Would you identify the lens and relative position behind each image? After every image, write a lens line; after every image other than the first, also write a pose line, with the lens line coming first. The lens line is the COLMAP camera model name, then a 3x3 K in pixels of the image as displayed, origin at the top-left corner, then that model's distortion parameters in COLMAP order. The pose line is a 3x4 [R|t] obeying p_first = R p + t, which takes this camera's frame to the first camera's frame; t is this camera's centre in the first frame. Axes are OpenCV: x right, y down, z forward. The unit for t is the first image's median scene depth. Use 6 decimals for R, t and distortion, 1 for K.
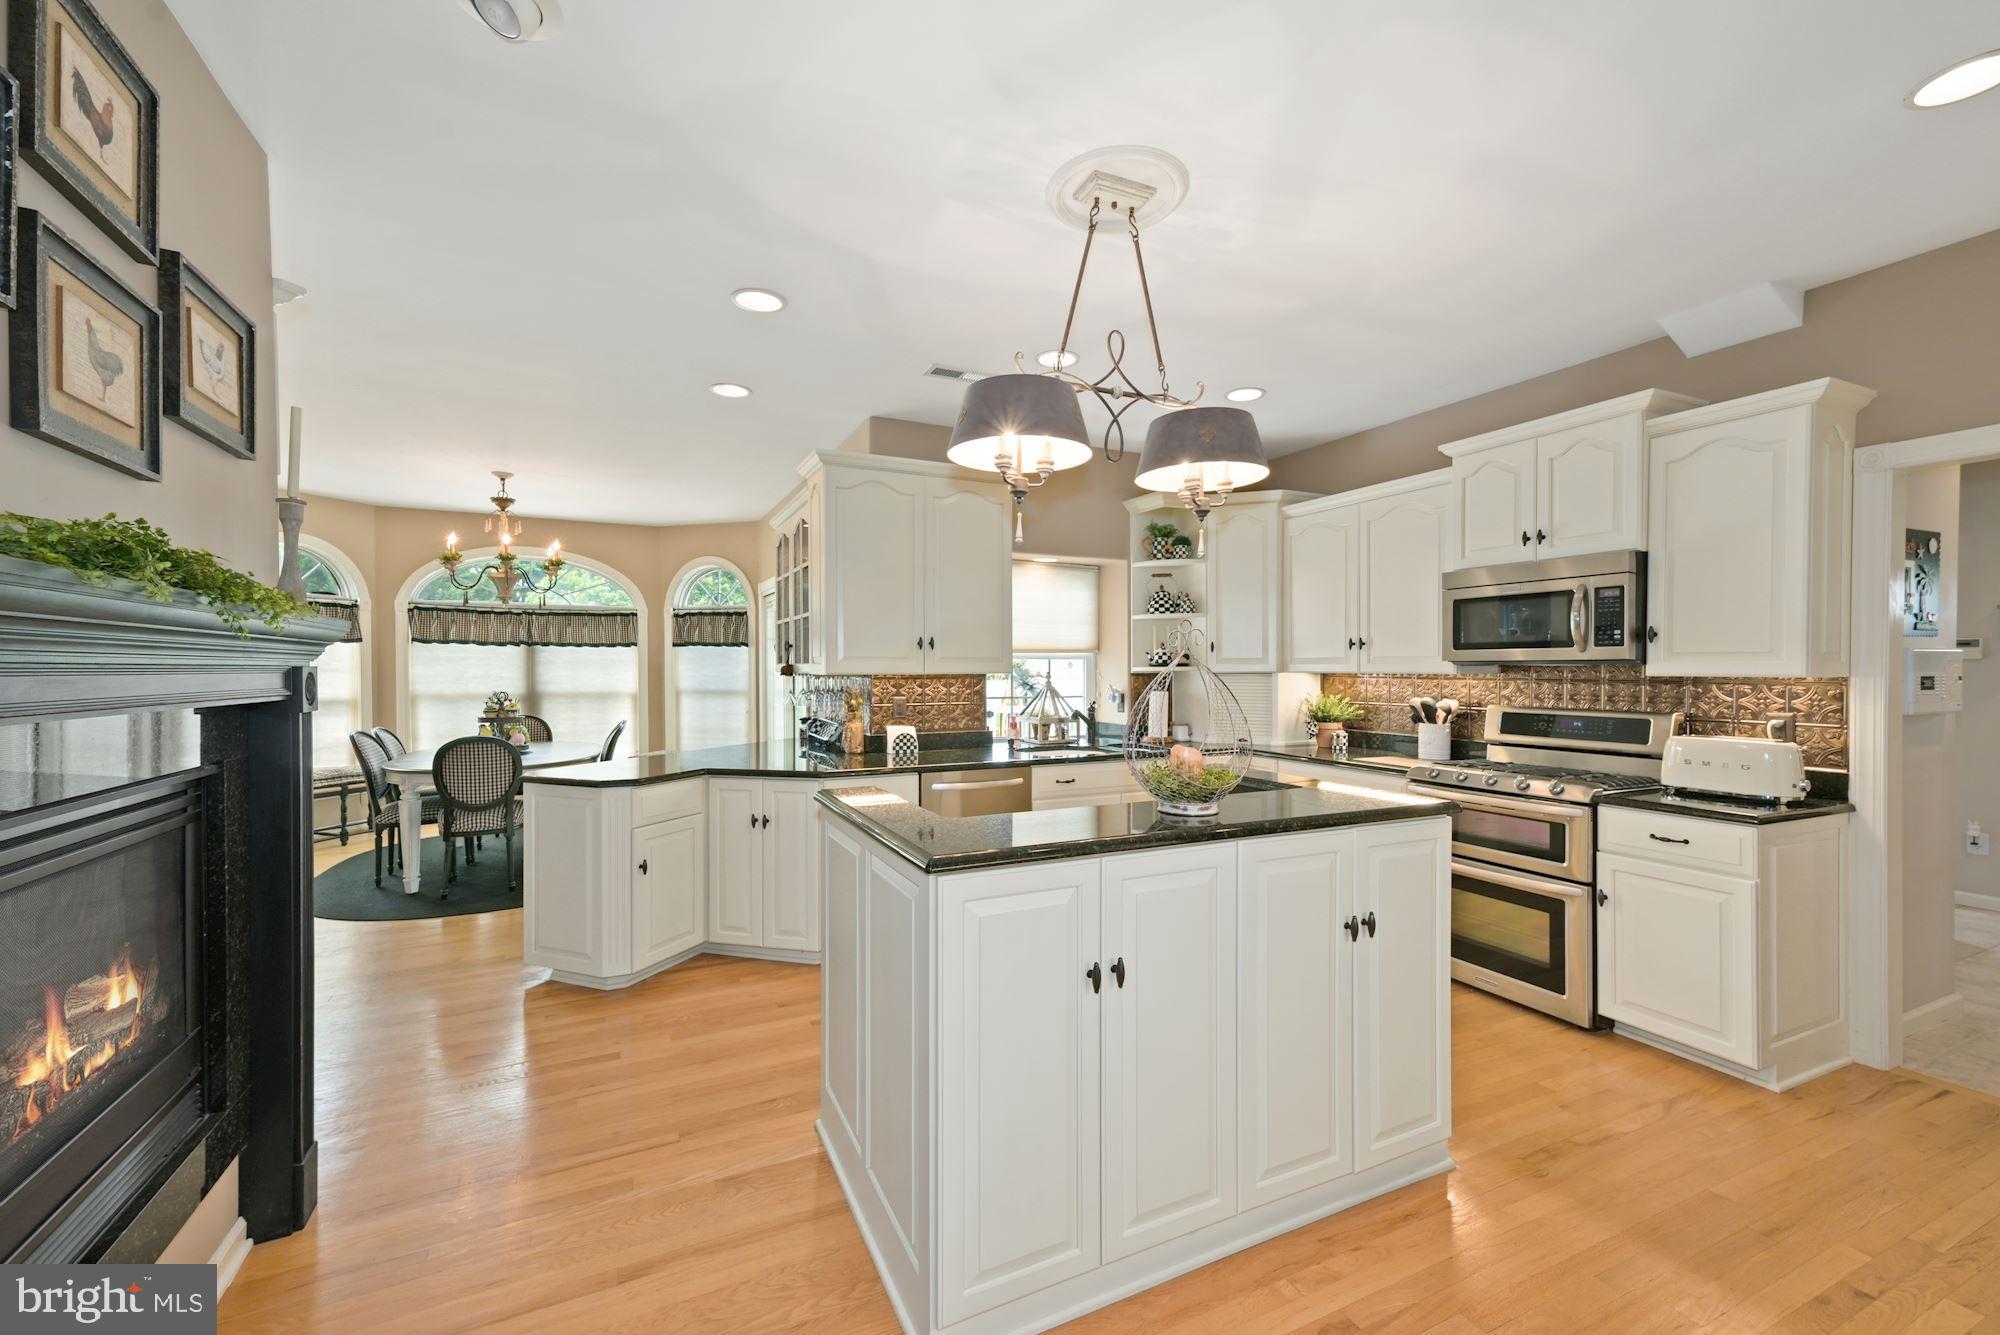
lens RADIAL K [[817.5, 0, 1013.7], [0, 817.5, 673.0], [0, 0, 1]] dist [0.000593, 0.000069]
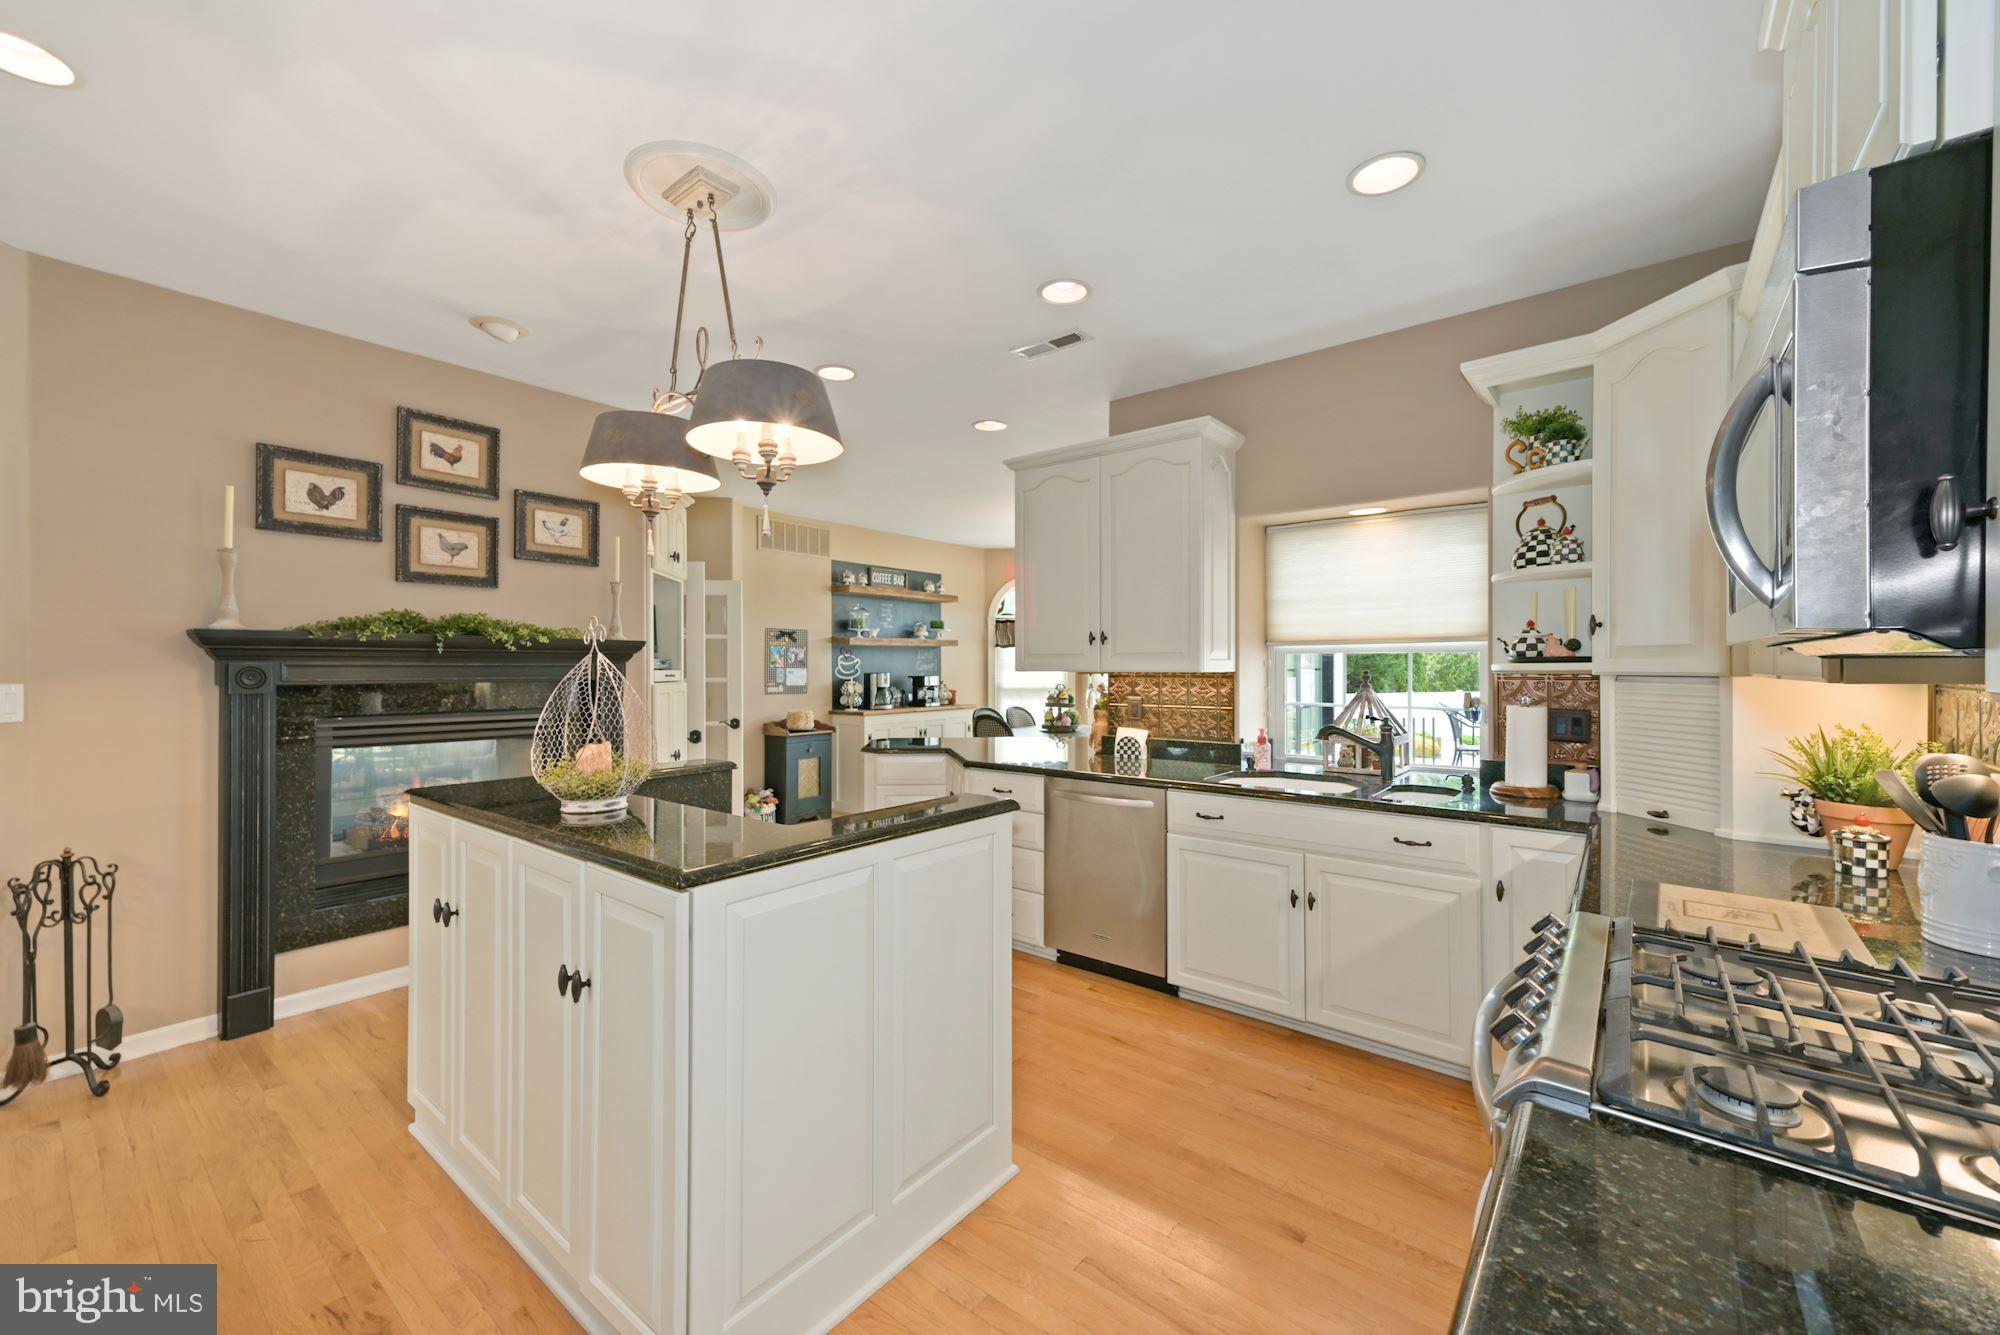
lens RADIAL K [[817.5, 0, 985.5], [0, 817.5, 660.9], [0, 0, 1]] dist [0.000593, 0.000069]
pose [[0.399960, -0.005317, -0.916517, 0.381578], [-0.005975, 0.999947, -0.008409, -0.001104], [0.916513, 0.008840, 0.399907, 0.295005]]
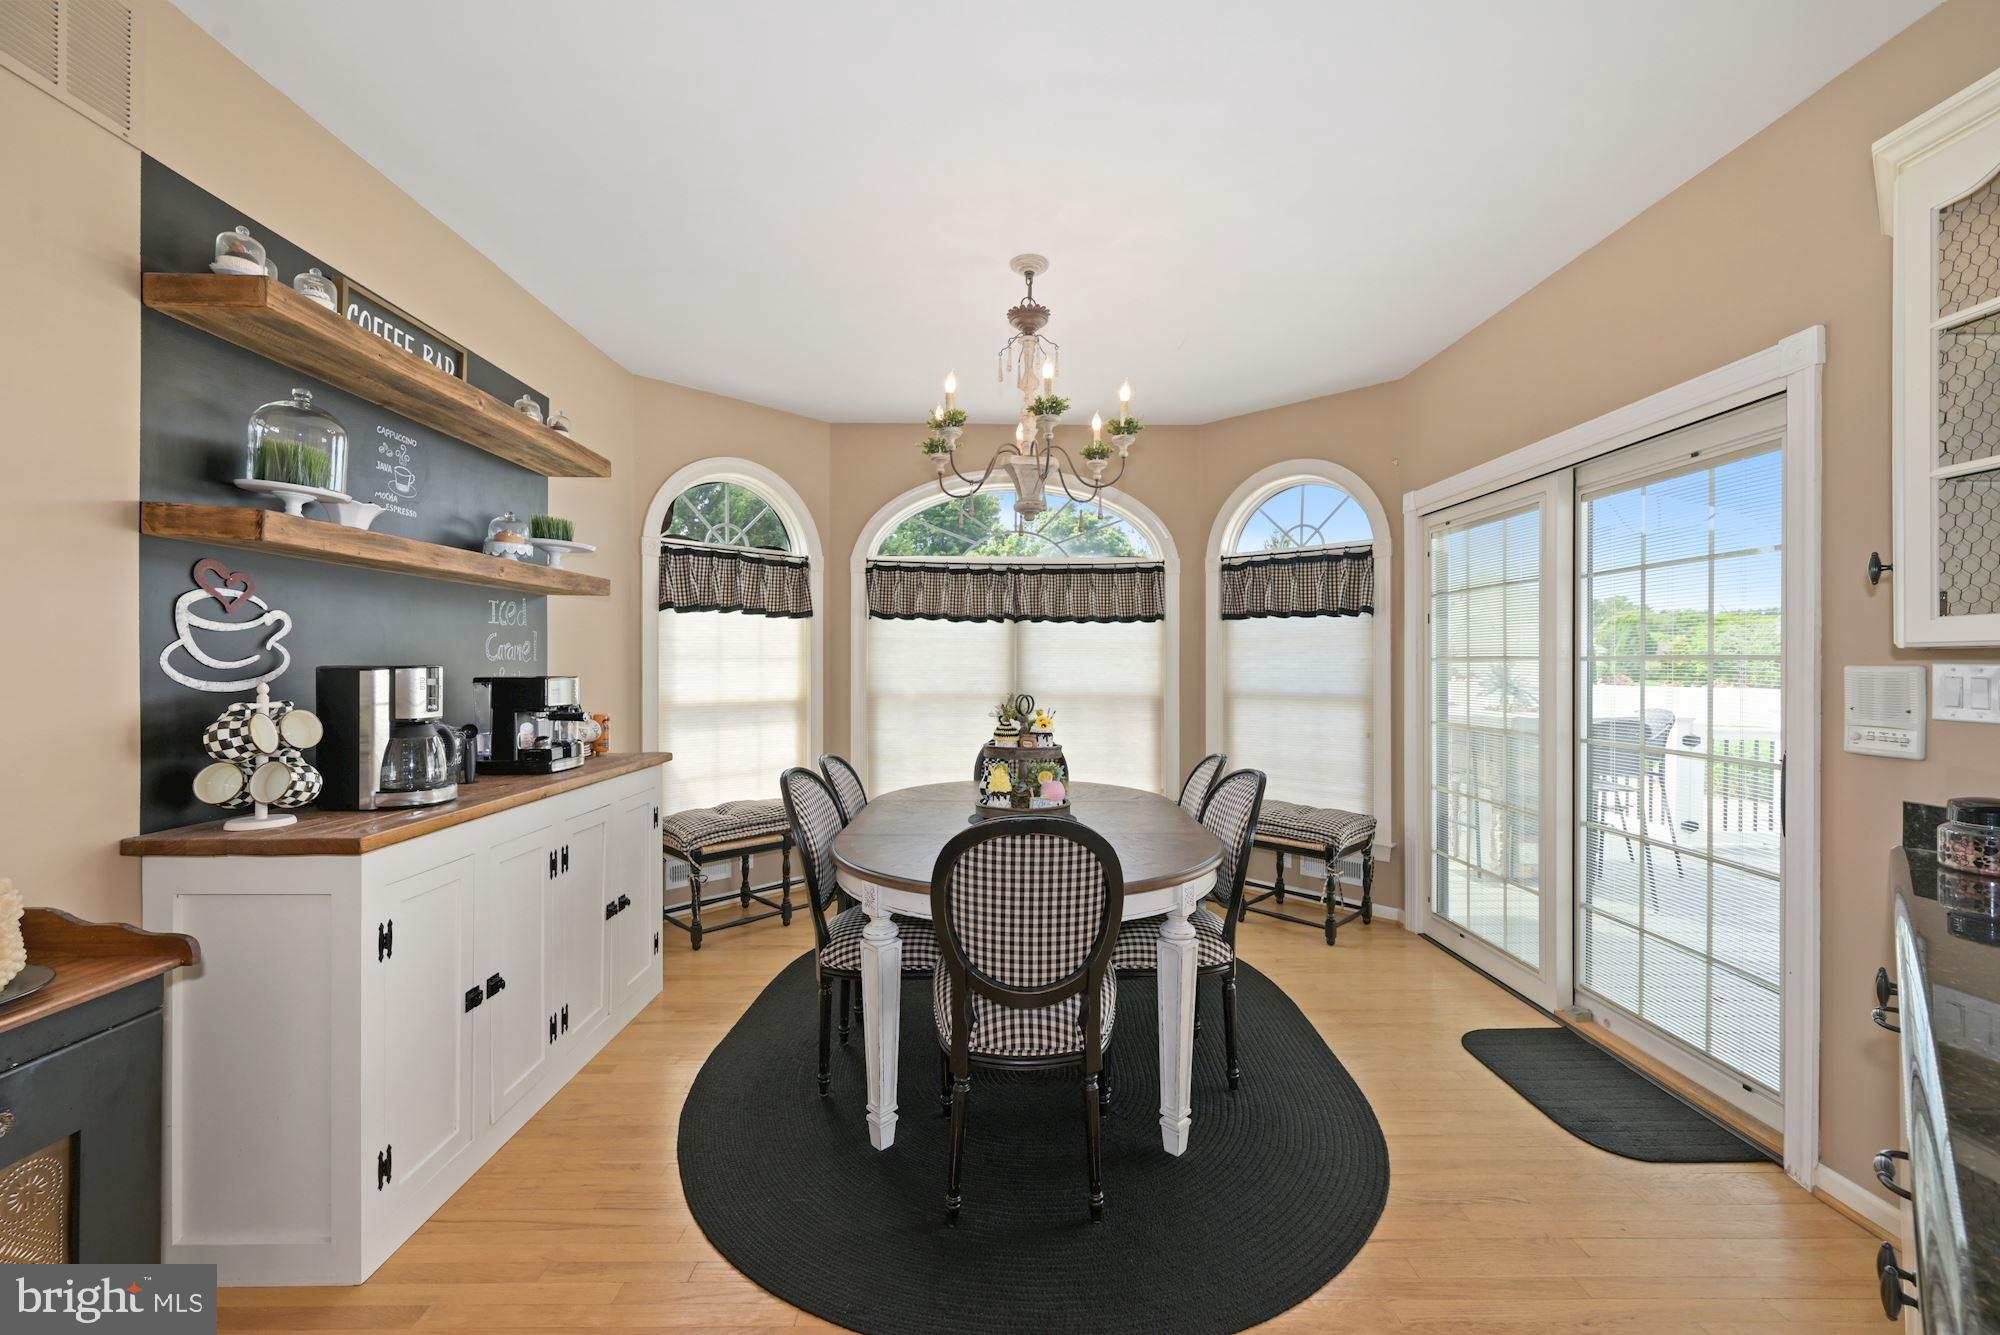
lens RADIAL K [[817.5, 0, 980.2], [0, 817.5, 652.1], [0, 0, 1]] dist [0.000593, 0.000069]
pose [[0.885506, -0.005817, -0.464592, -0.337364], [-0.005106, 0.999739, -0.022248, 0.006902], [0.464600, 0.022073, 0.885246, 0.438092]]
